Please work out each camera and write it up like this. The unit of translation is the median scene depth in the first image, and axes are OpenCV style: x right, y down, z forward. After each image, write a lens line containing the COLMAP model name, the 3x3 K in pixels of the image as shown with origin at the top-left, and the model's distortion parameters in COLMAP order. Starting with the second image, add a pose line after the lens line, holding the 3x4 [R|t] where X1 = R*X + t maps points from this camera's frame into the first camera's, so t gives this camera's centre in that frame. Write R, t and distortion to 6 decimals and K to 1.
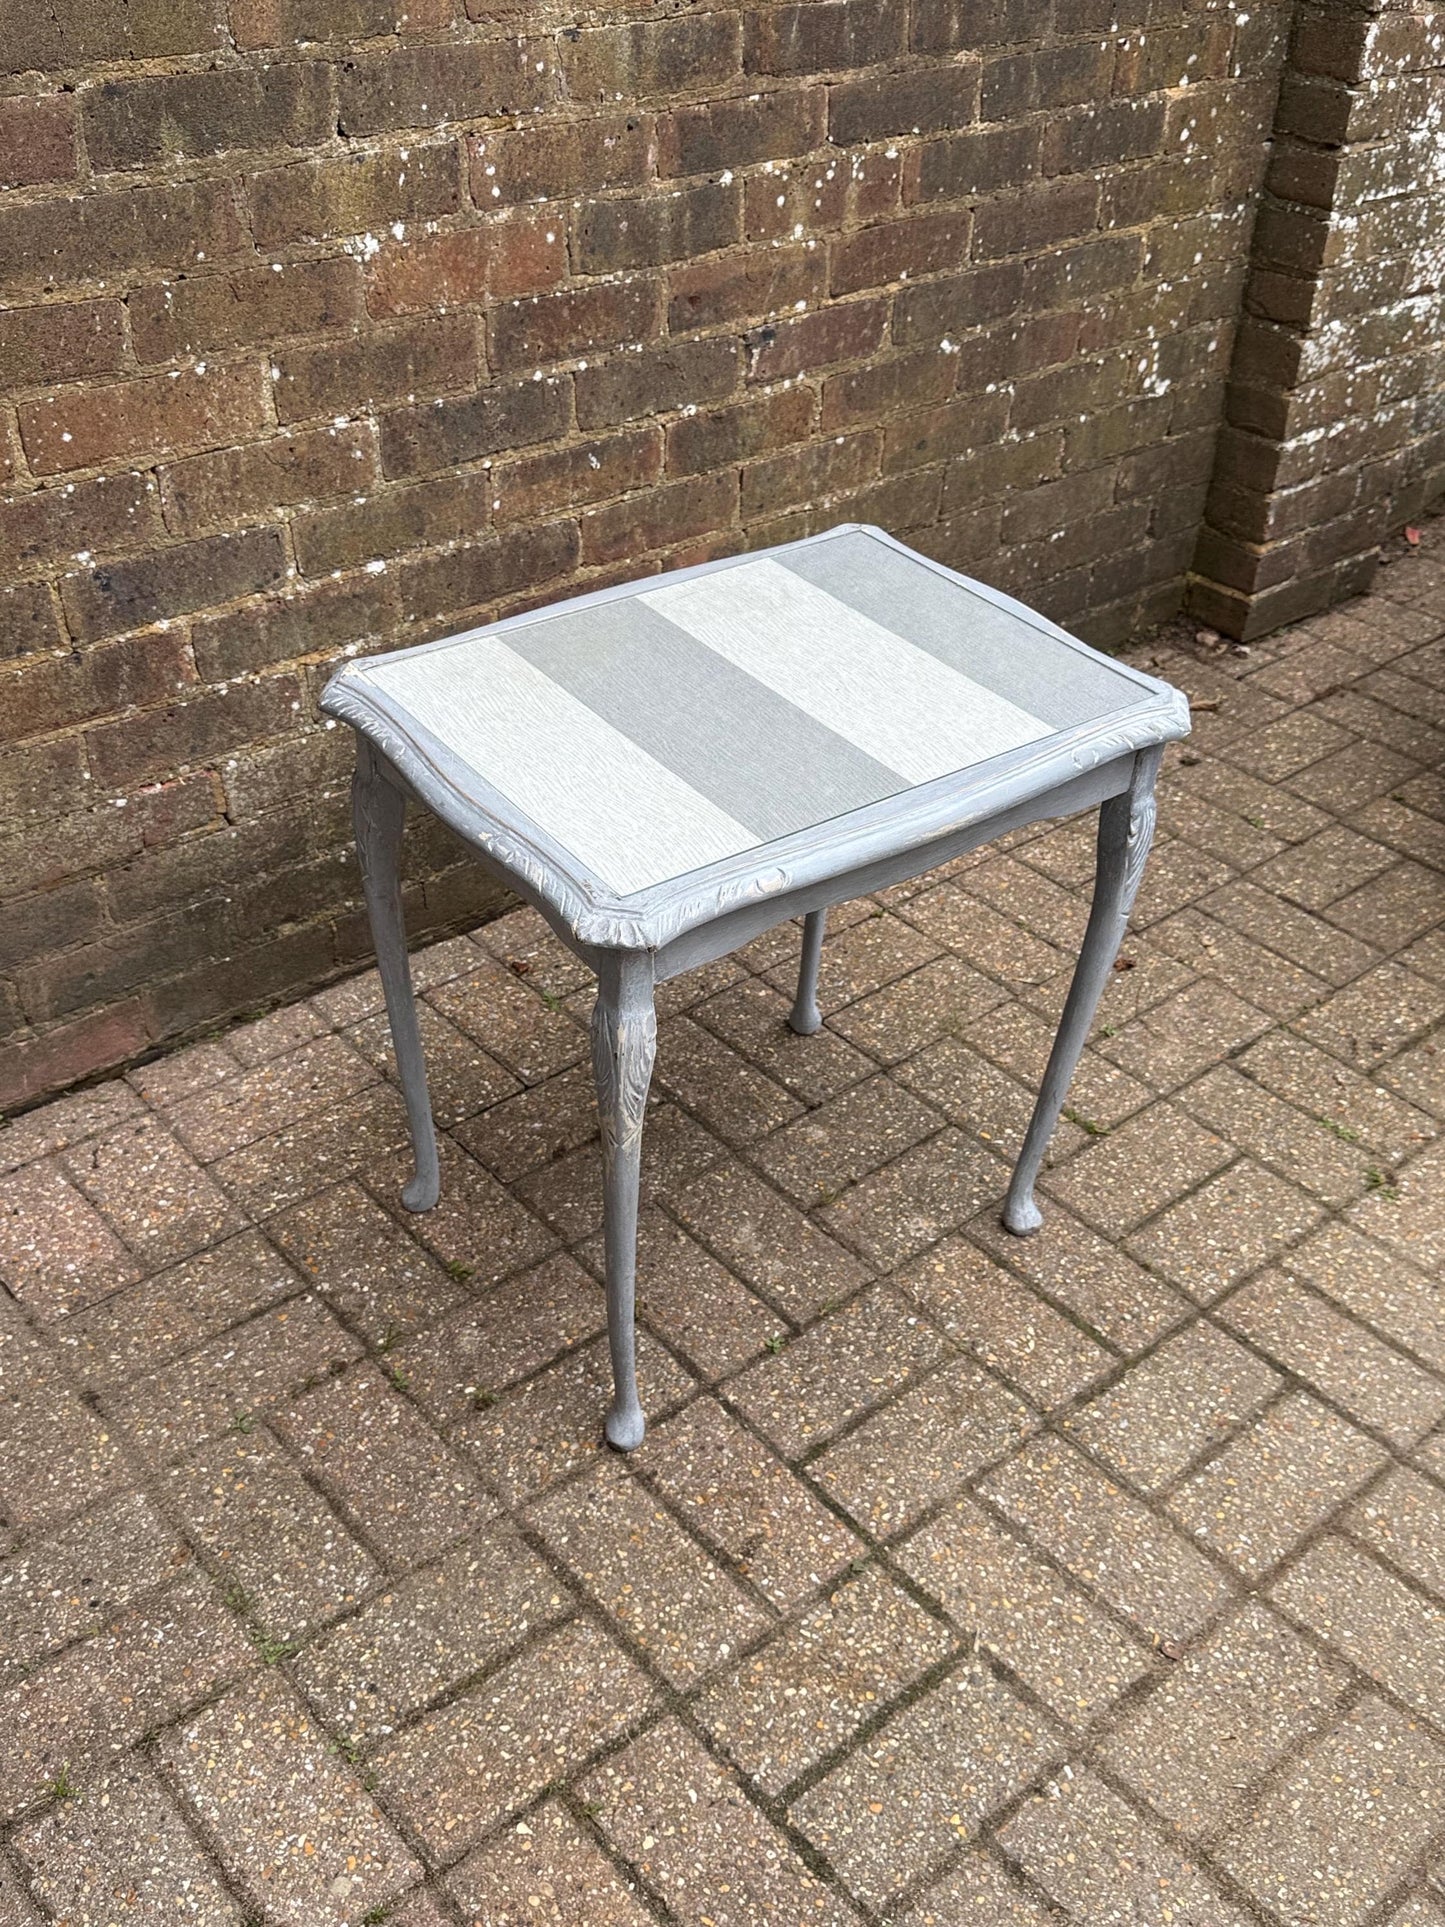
lens RADIAL K [[1790.4, 0, 706.4], [0, 1790.4, 957.9], [0, 0, 1]] dist [0.196512, -0.459202]
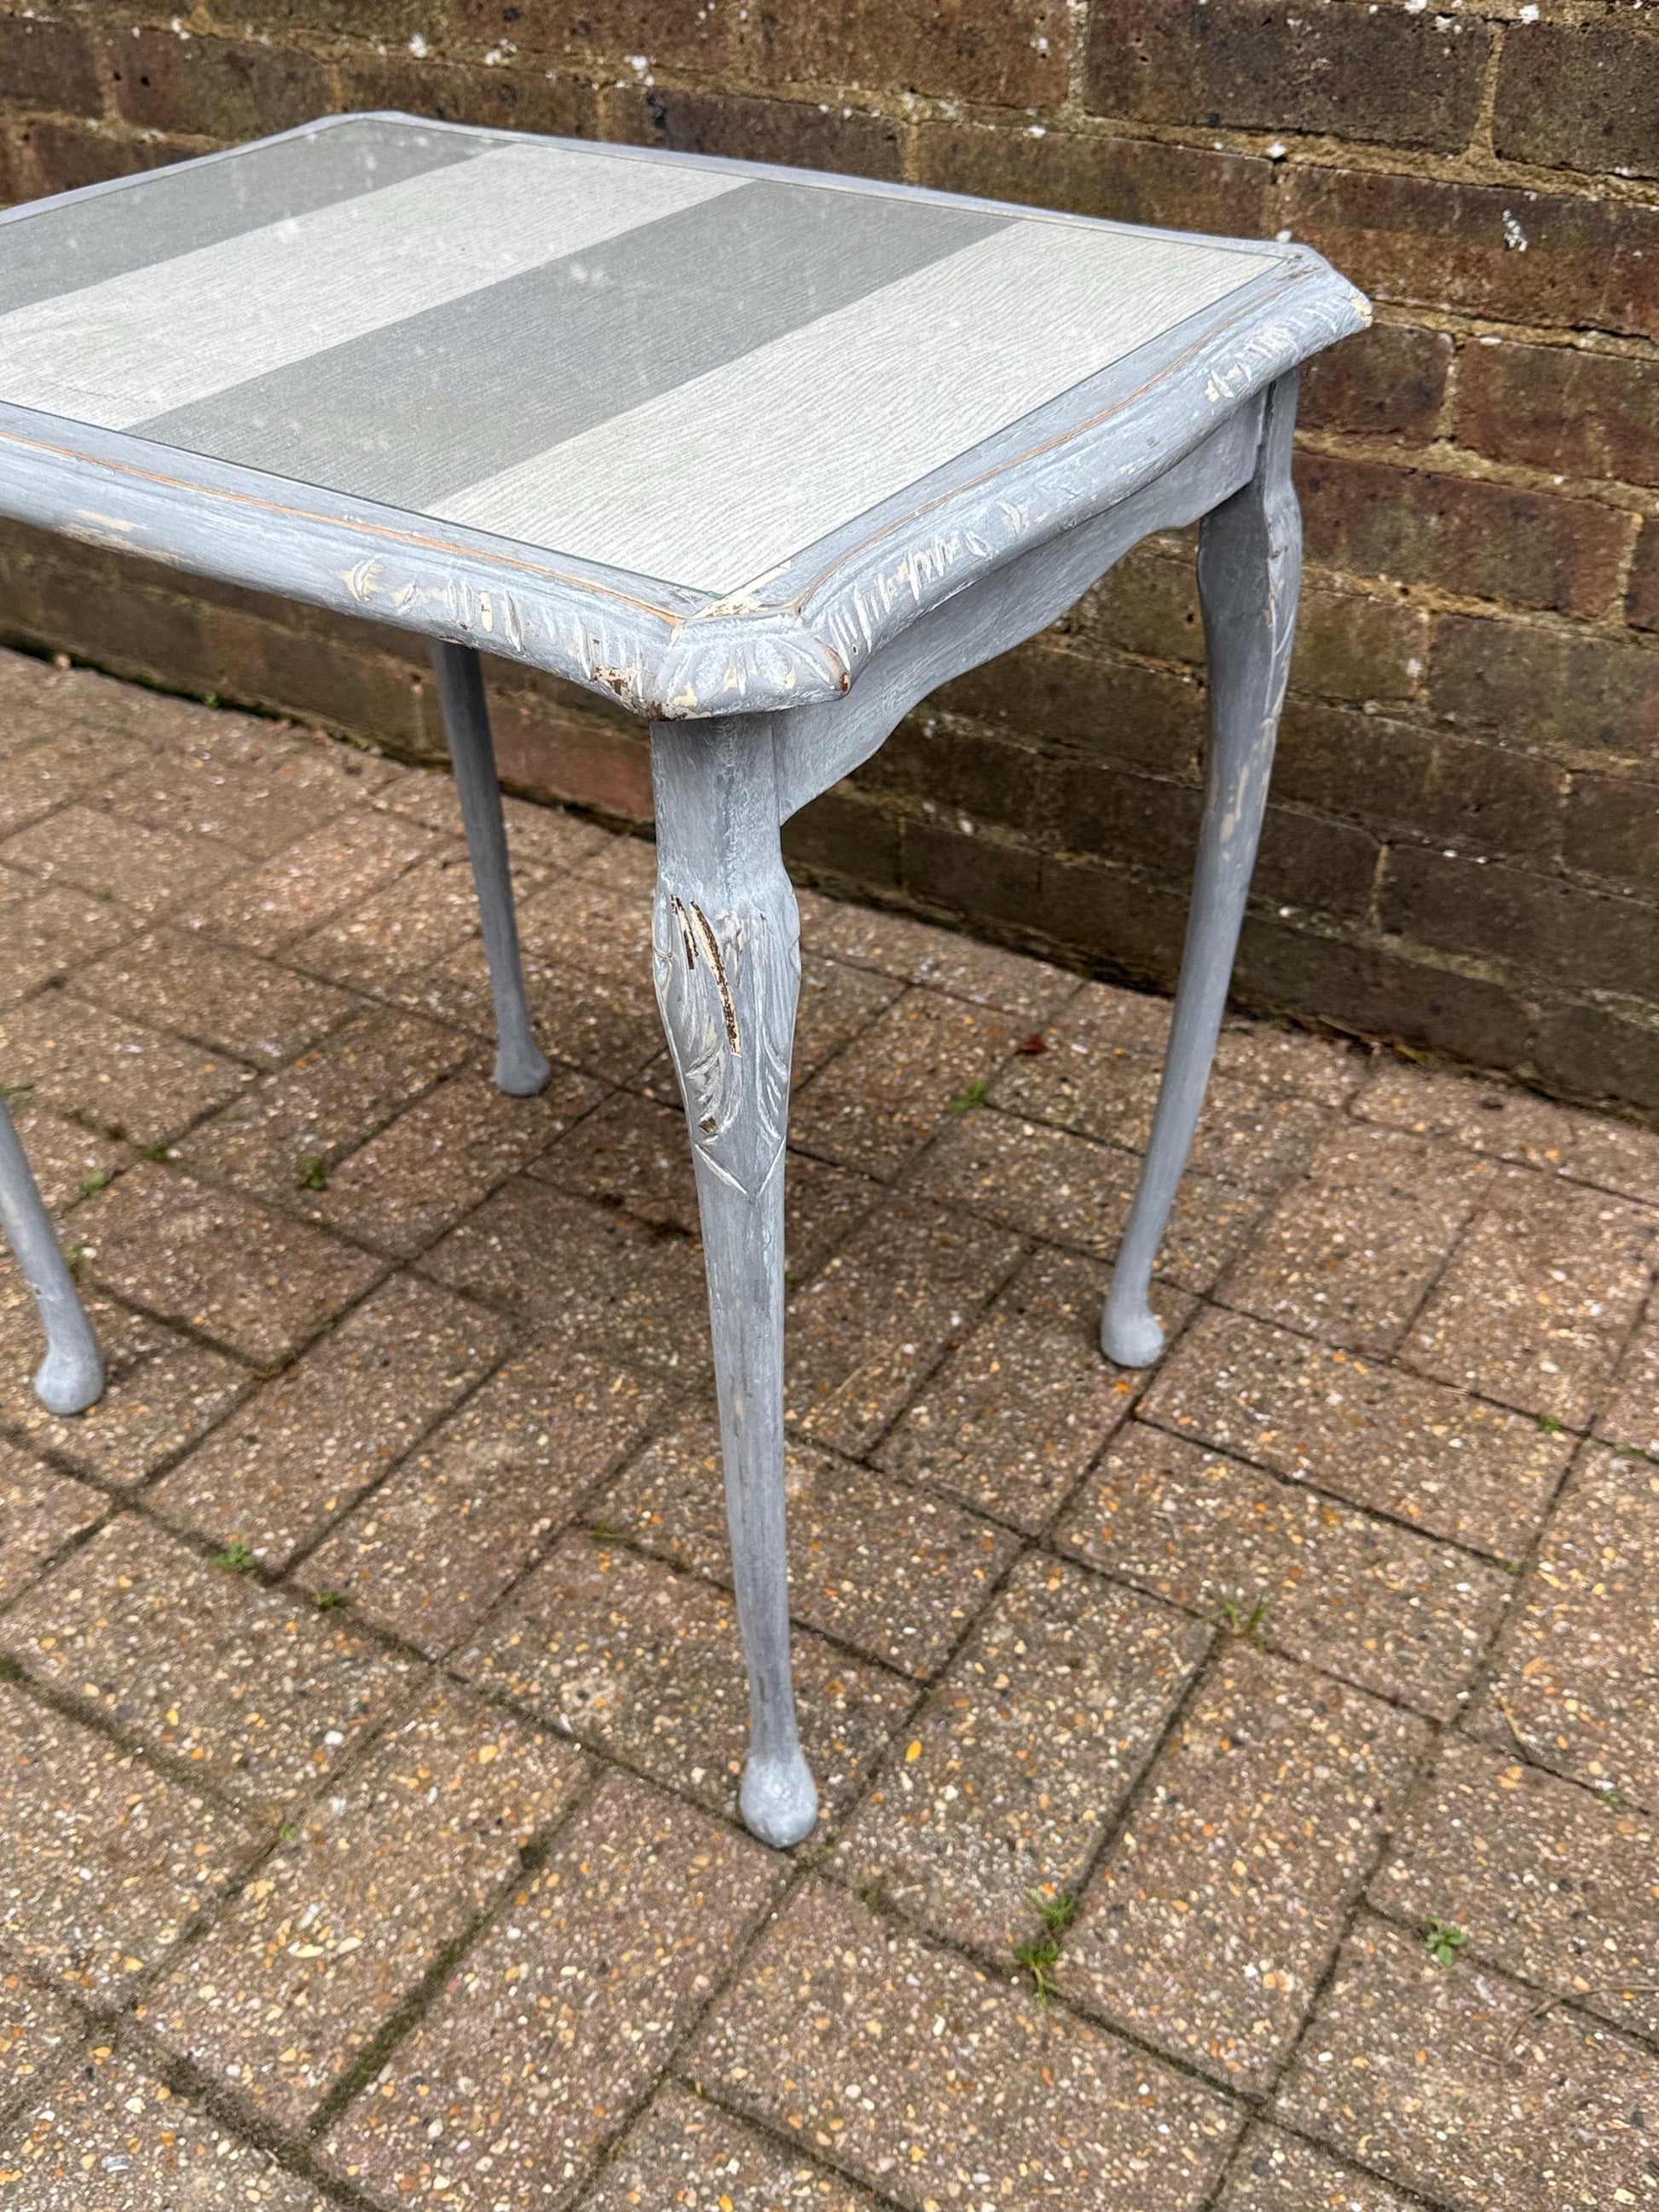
lens RADIAL K [[2078.4, 0, 837.0], [0, 2078.4, 1100.9], [0, 0, 1]] dist [0.190117, -0.461731]
pose [[0.311110, 0.534906, -0.785548, 0.495825], [-0.539905, 0.779710, 0.317106, -0.190465], [0.782121, 0.325466, 0.531374, 0.691068]]
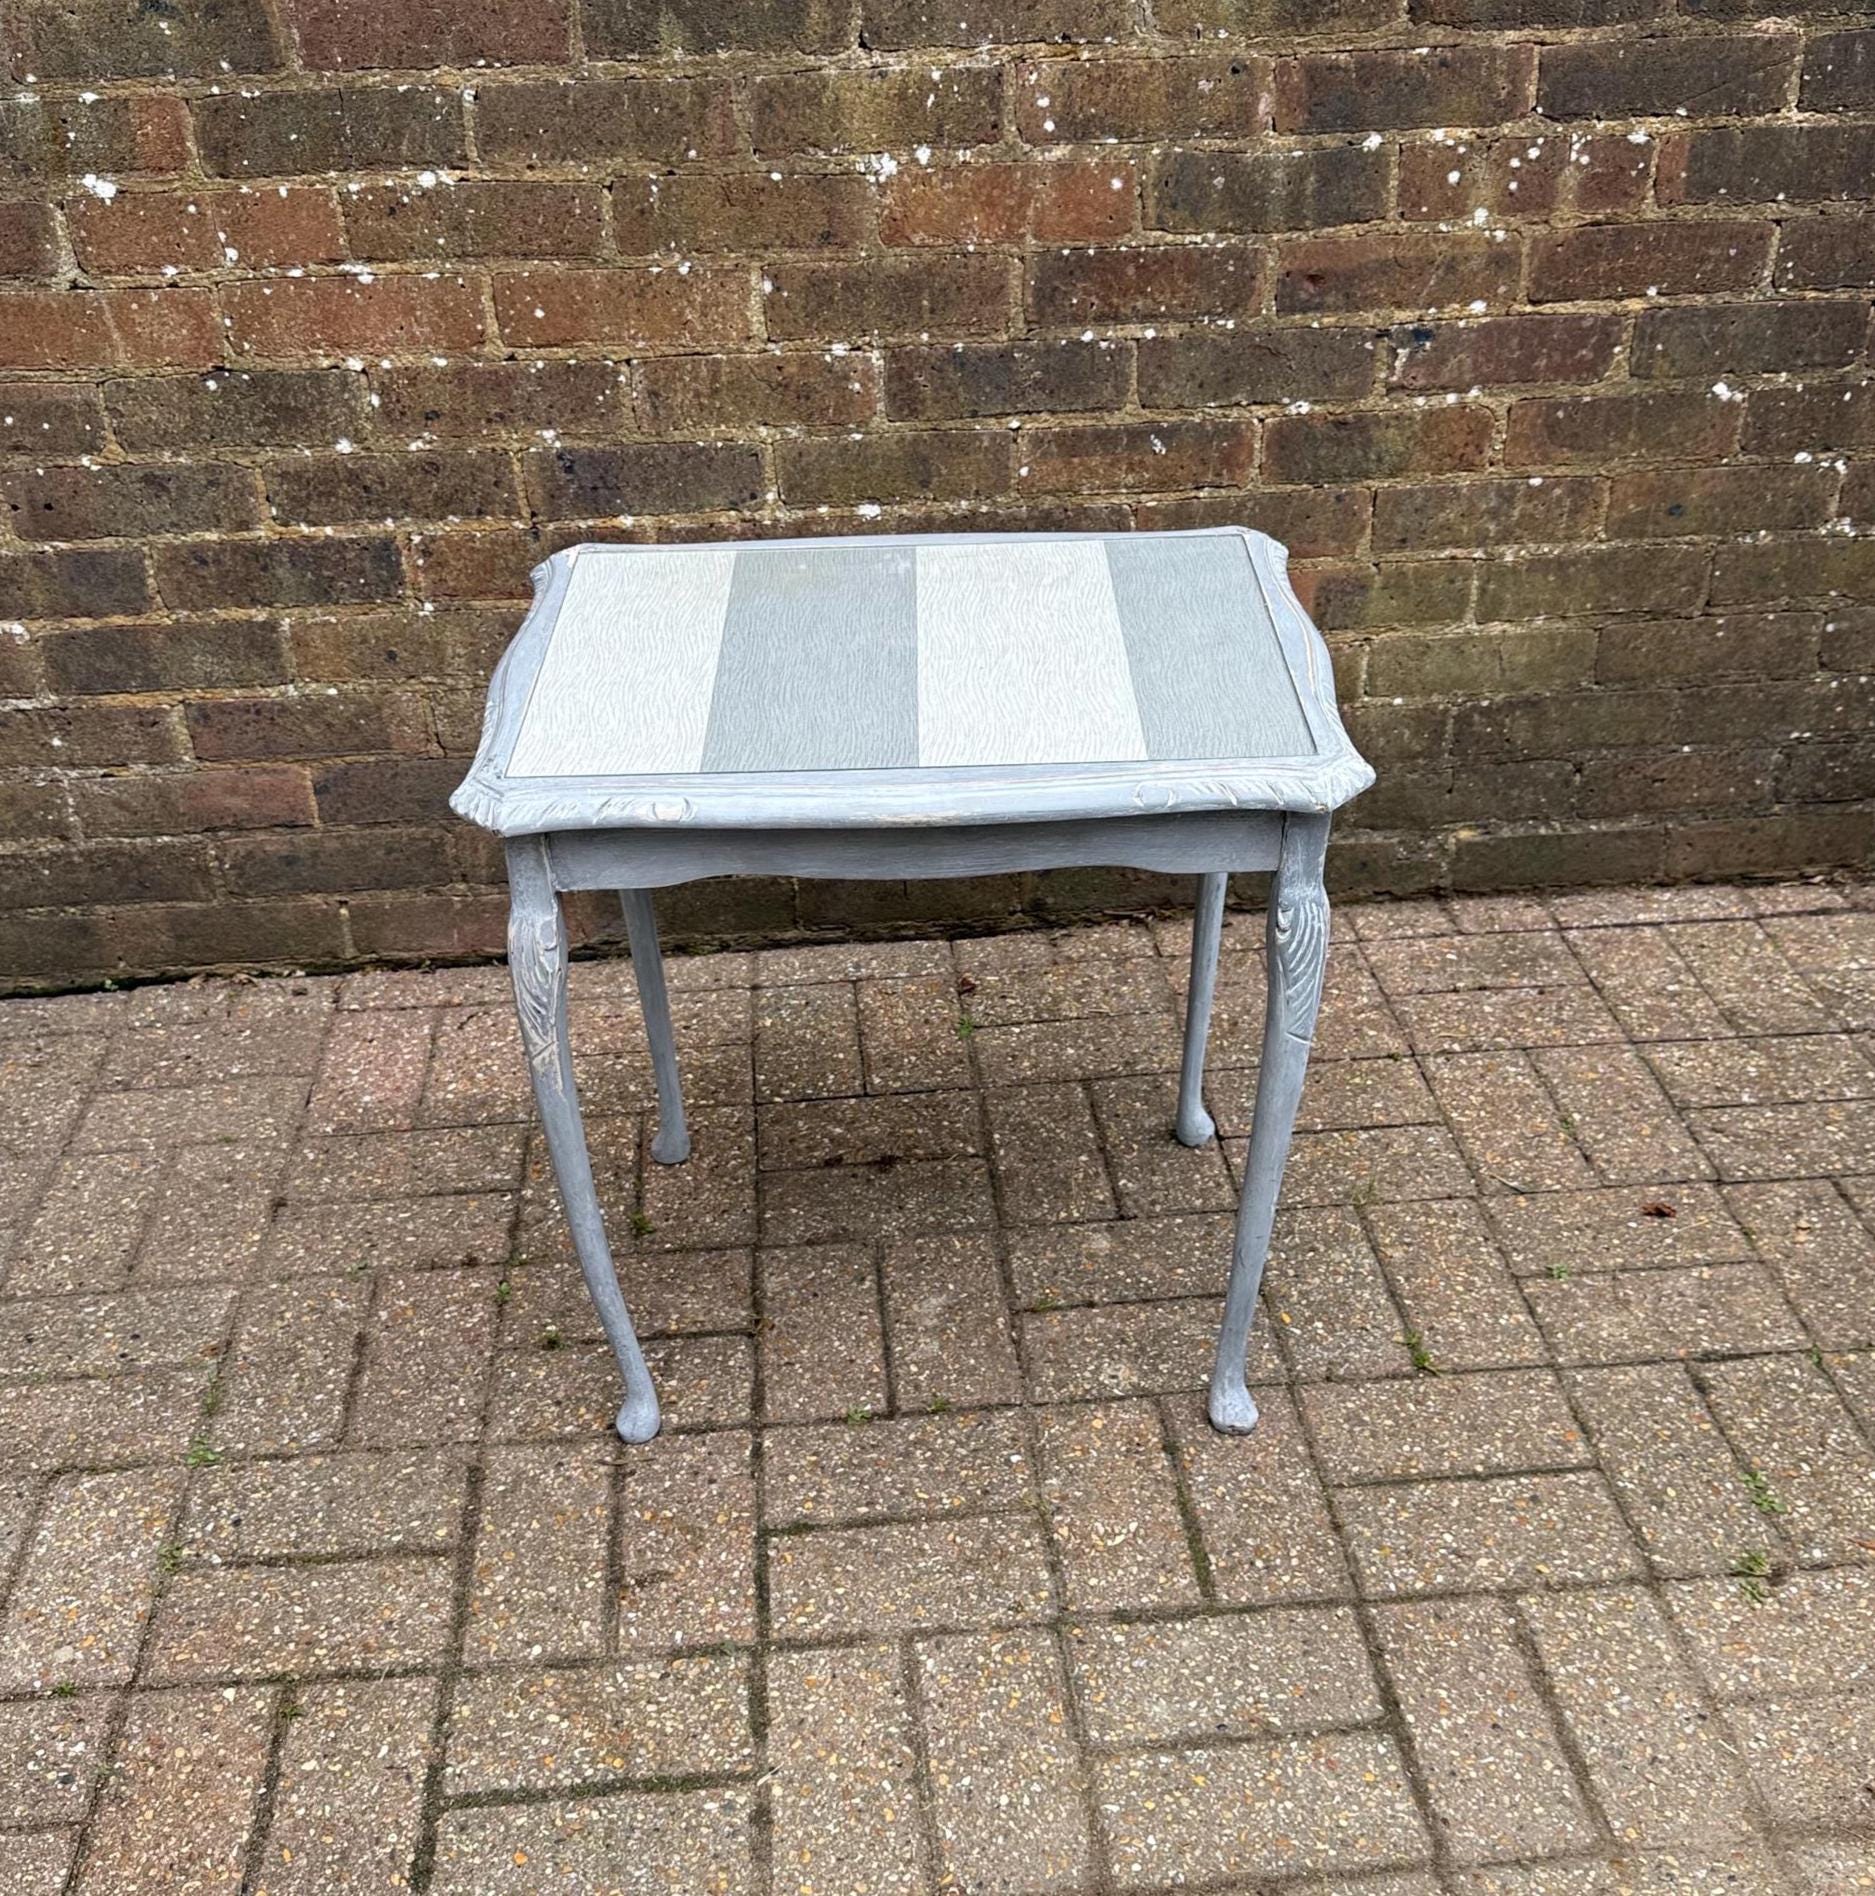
lens RADIAL K [[2092.6, 0, 948.0], [0, 2092.6, 985.9], [0, 0, 1]] dist [0.208597, -0.496725]
pose [[0.817556, 0.271369, -0.507899, 0.490148], [-0.304137, 0.952432, 0.019317, -0.014229], [0.488982, 0.138678, 0.861200, 0.111281]]
